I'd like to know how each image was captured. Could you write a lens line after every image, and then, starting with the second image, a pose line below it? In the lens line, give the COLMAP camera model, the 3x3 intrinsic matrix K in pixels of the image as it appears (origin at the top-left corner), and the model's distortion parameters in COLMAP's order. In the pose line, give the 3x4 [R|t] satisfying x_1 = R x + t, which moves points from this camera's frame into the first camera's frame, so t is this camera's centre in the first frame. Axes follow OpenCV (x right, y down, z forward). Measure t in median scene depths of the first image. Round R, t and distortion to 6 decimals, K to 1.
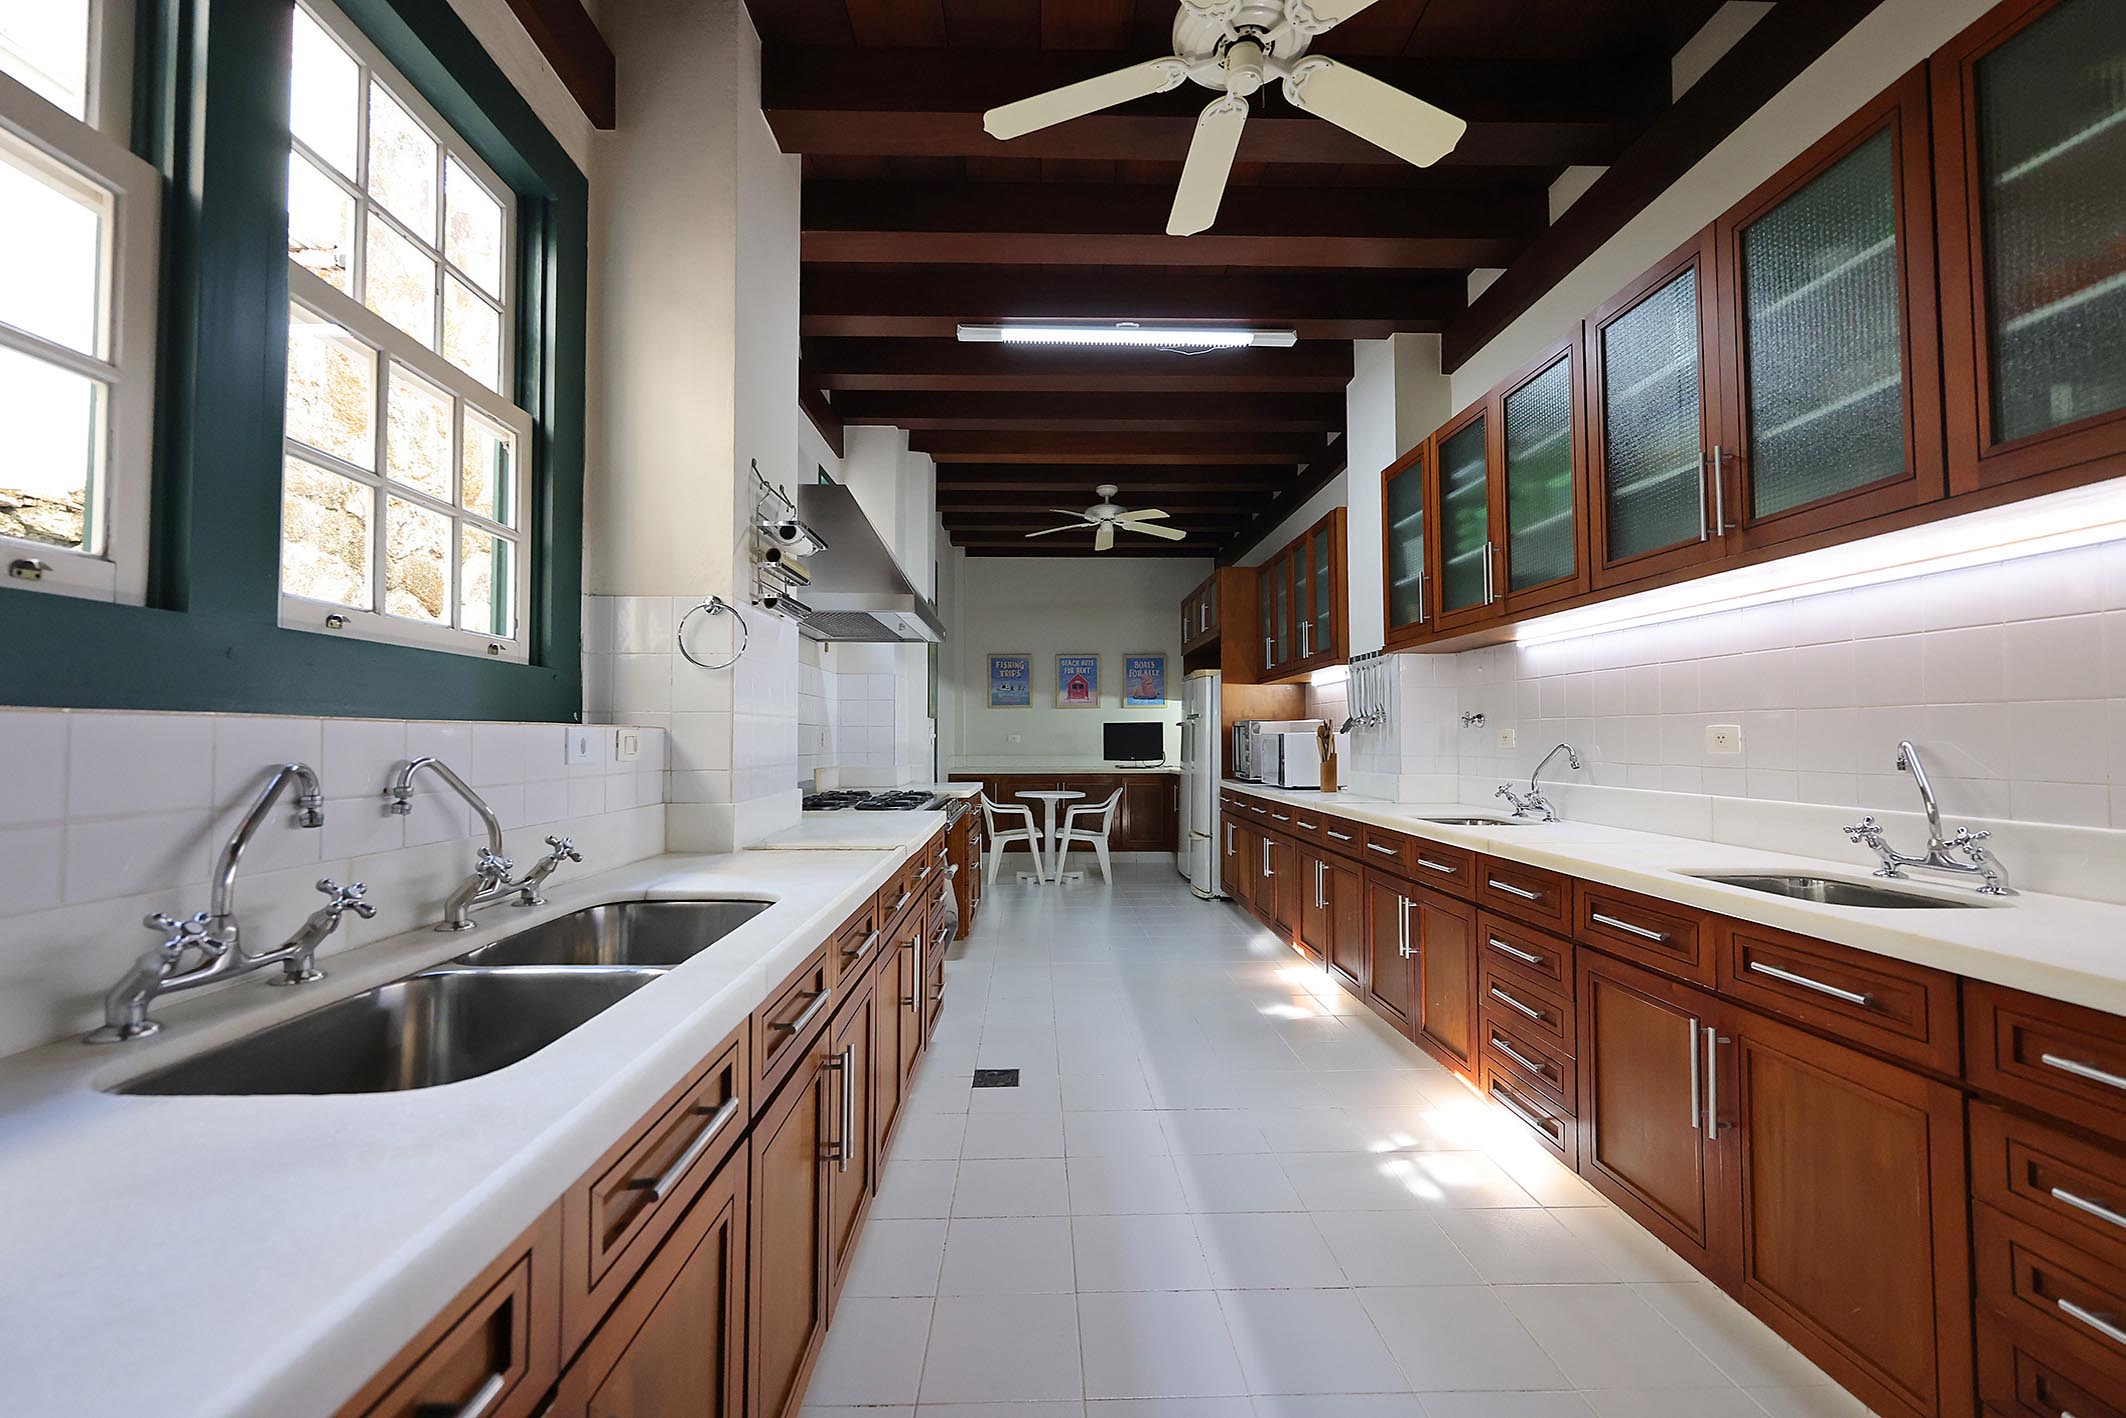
lens RADIAL K [[894.7, 0, 1070.6], [0, 894.7, 706.1], [0, 0, 1]] dist [0.001715, 0.000057]
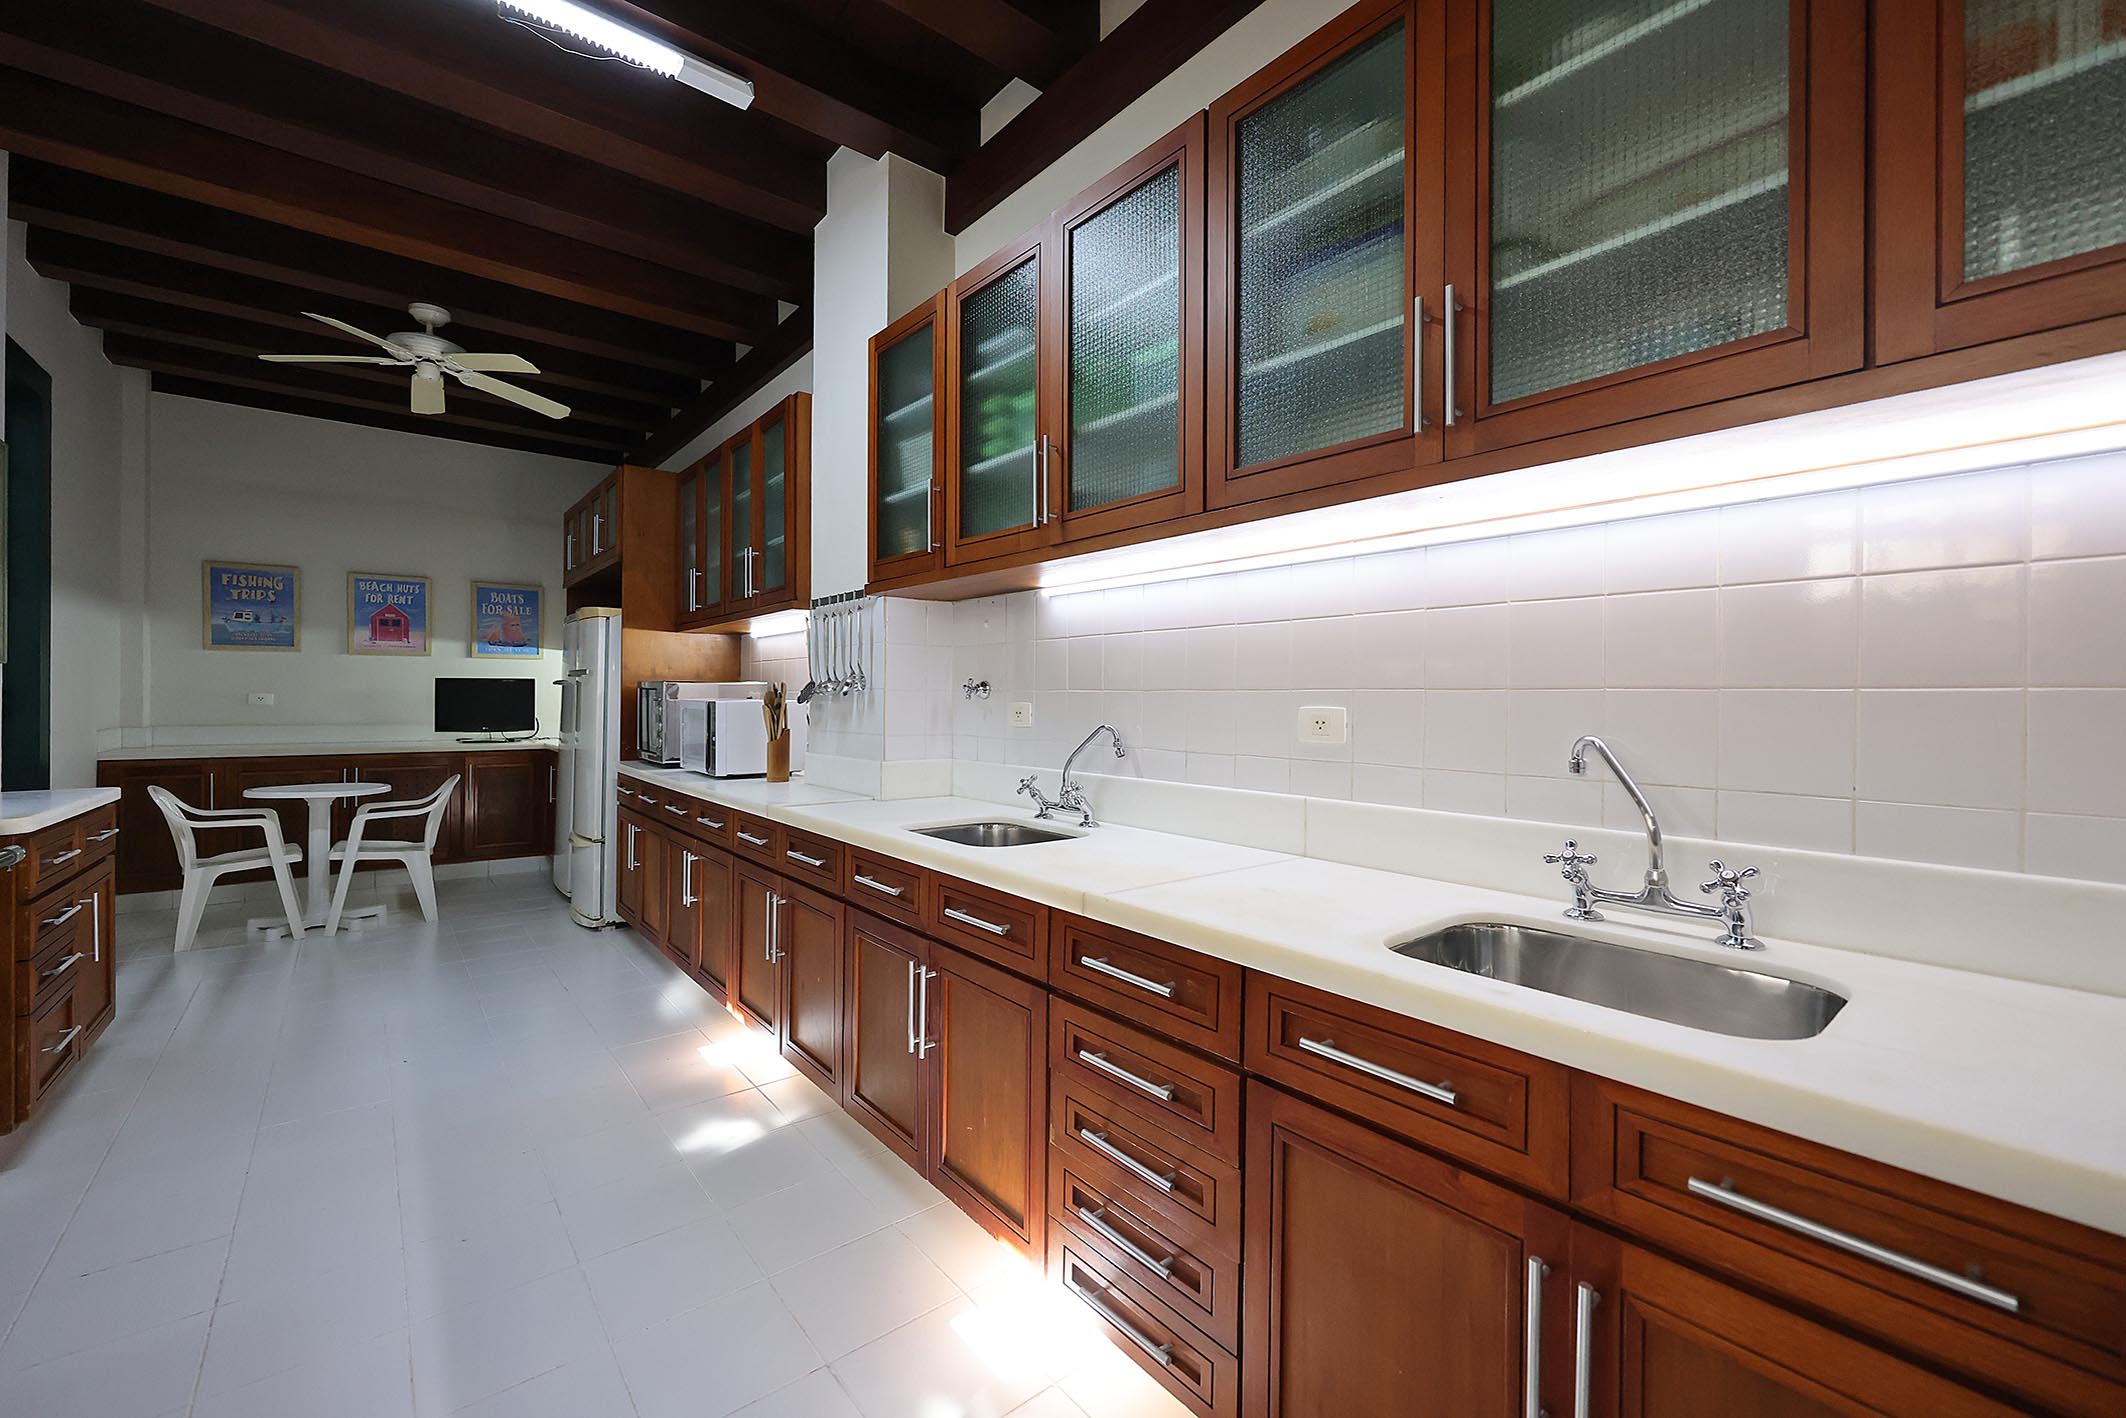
lens RADIAL K [[894.7, 0, 1064.4], [0, 894.7, 701.0], [0, 0, 1]] dist [0.001715, 0.000057]
pose [[0.812862, 0.008005, 0.582402, 0.058311], [-0.031934, 0.999014, 0.030839, -0.000087], [-0.581581, -0.043666, 0.812316, 0.308453]]
